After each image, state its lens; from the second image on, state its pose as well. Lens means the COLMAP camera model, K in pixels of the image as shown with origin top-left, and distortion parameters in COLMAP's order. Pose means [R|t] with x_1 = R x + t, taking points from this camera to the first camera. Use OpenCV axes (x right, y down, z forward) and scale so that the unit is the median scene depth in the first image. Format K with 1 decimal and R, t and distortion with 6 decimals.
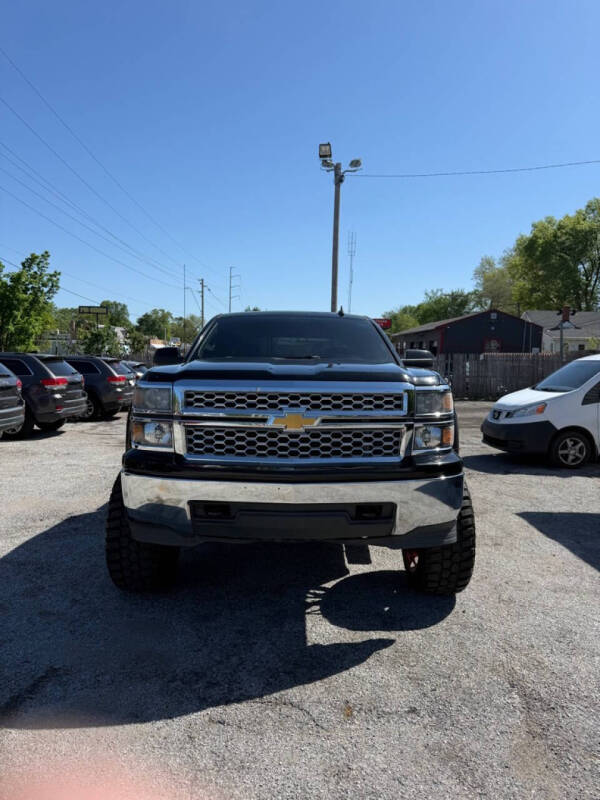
lens RADIAL K [[559.6, 0, 299.5], [0, 559.6, 404.9], [0, 0, 1]] dist [0.055086, -0.061895]
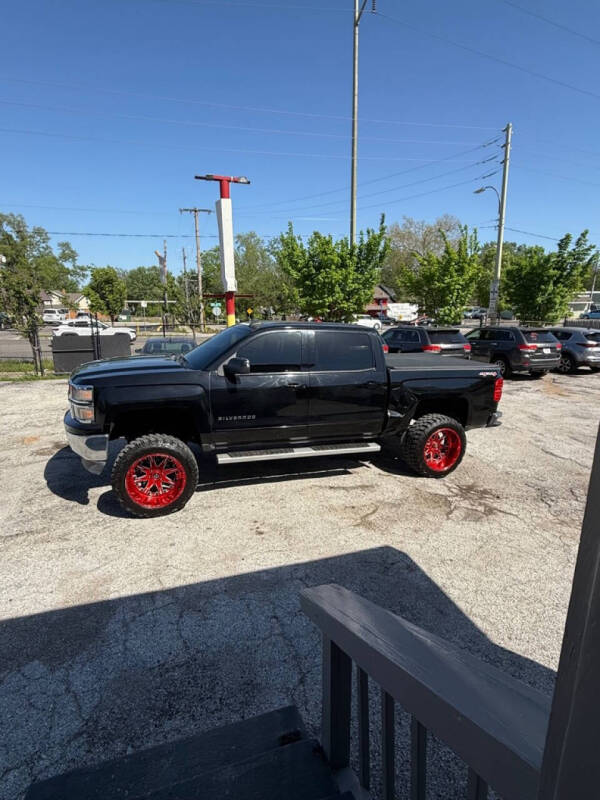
lens RADIAL K [[408.4, 0, 300.0], [0, 408.4, 400.0], [0, 0, 1]] dist [-0.000620, 0.000117]
pose [[0.318039, 0.193774, -0.928064, 0.407749], [-0.070467, 0.981014, 0.180682, -0.064743], [0.945455, 0.007934, 0.325656, 0.299368]]
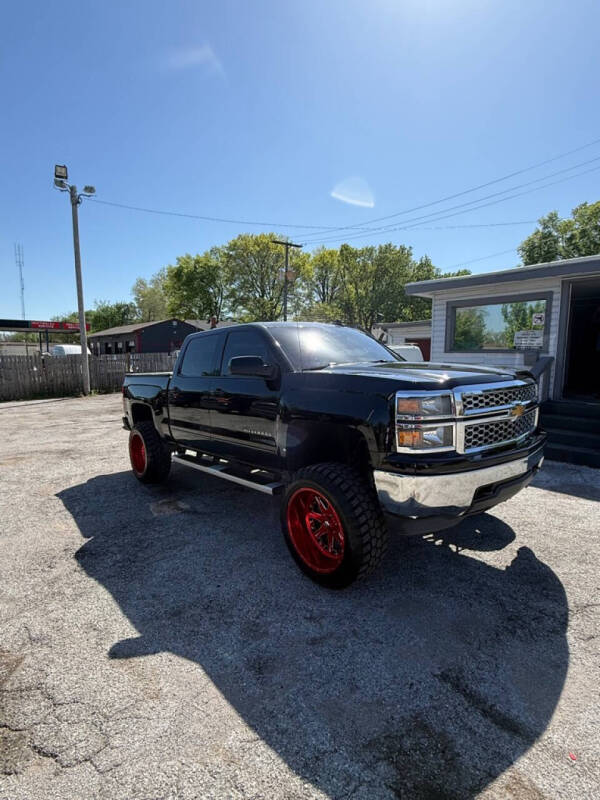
lens RADIAL K [[408.4, 0, 300.0], [0, 408.4, 400.0], [0, 0, 1]] dist [-0.000620, 0.000117]
pose [[0.767698, -0.097998, 0.633274, -0.231468], [0.078323, 0.995177, 0.059054, -0.021731], [-0.636007, 0.004264, 0.771671, 0.128495]]
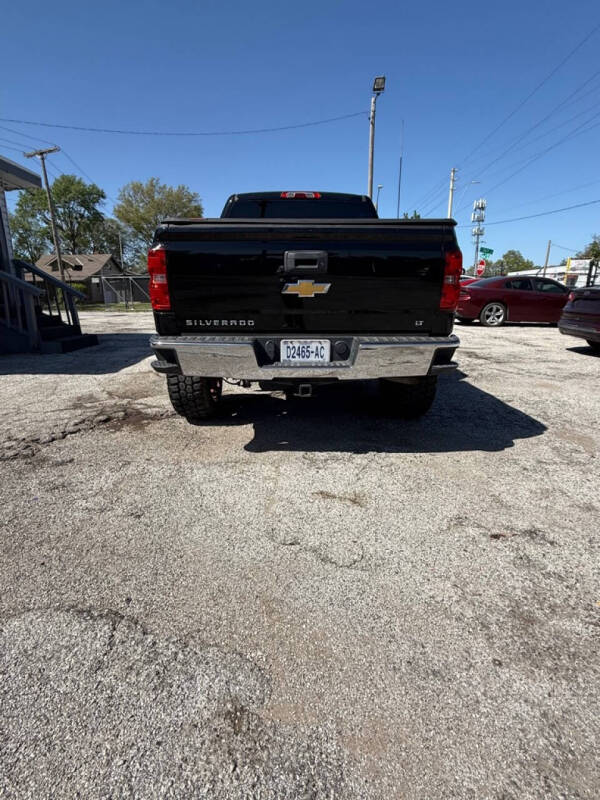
lens RADIAL K [[408.4, 0, 300.0], [0, 408.4, 400.0], [0, 0, 1]] dist [-0.000620, 0.000117]
pose [[-0.999923, -0.011339, -0.004947, -0.008526], [-0.012337, 0.943601, 0.330856, -0.023492], [0.000917, 0.330891, -0.943668, 0.848319]]
